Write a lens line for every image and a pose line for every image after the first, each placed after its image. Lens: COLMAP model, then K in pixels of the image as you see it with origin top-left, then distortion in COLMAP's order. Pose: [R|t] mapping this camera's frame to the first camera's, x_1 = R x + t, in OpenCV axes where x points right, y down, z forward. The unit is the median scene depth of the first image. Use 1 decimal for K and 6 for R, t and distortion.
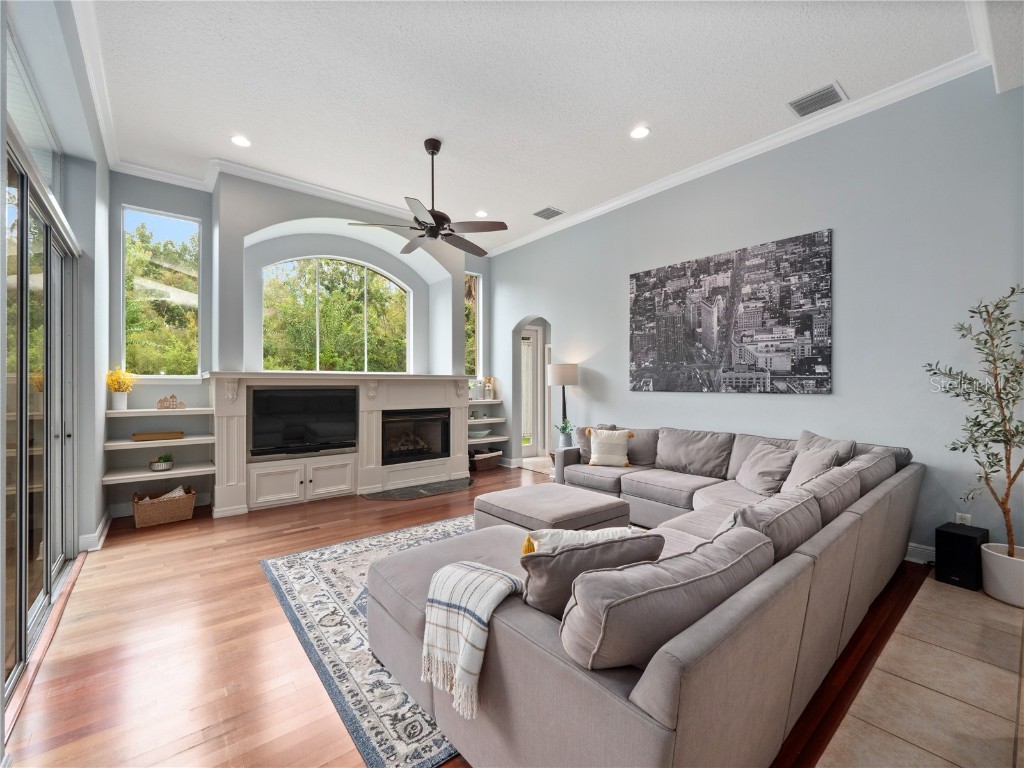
lens RADIAL K [[432.7, 0, 504.4], [0, 432.7, 386.6], [0, 0, 1]] dist [0.010350, -0.010681]
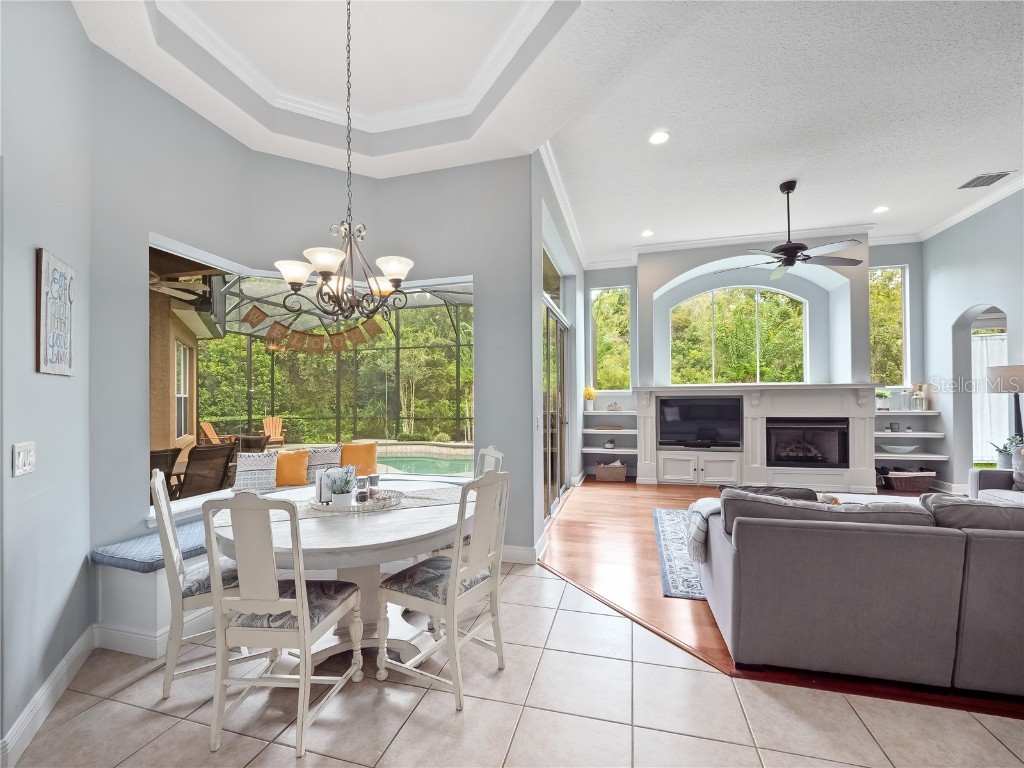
lens RADIAL K [[432.7, 0, 504.4], [0, 432.7, 386.6], [0, 0, 1]] dist [0.010350, -0.010681]
pose [[0.576972, -0.024234, -0.816404, 0.287810], [0.006988, 0.999670, -0.024736, -0.001803], [0.816734, 0.008567, 0.576951, -0.239173]]
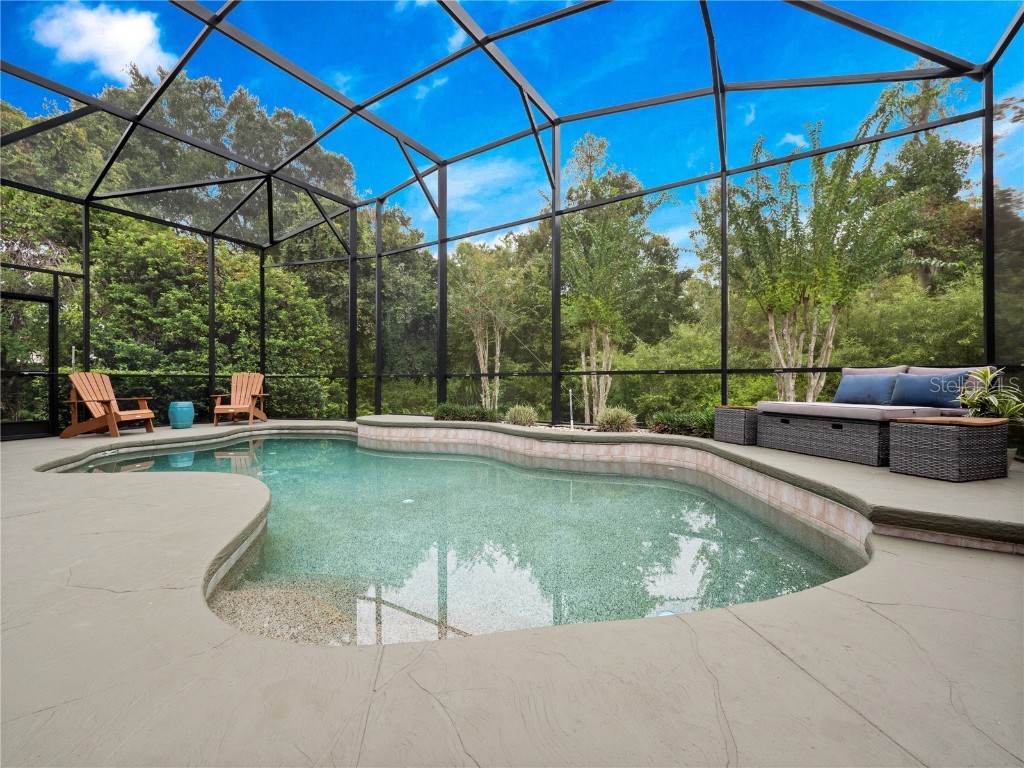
lens RADIAL K [[431.0, 0, 500.2], [0, 431.0, 380.1], [0, 0, 1]] dist [0.010481, -0.010441]
pose [[0.308060, -0.003158, -0.951362, -0.985432], [0.000311, 0.999995, -0.003218, 0.149897], [0.951367, 0.000695, 0.308060, 0.564305]]
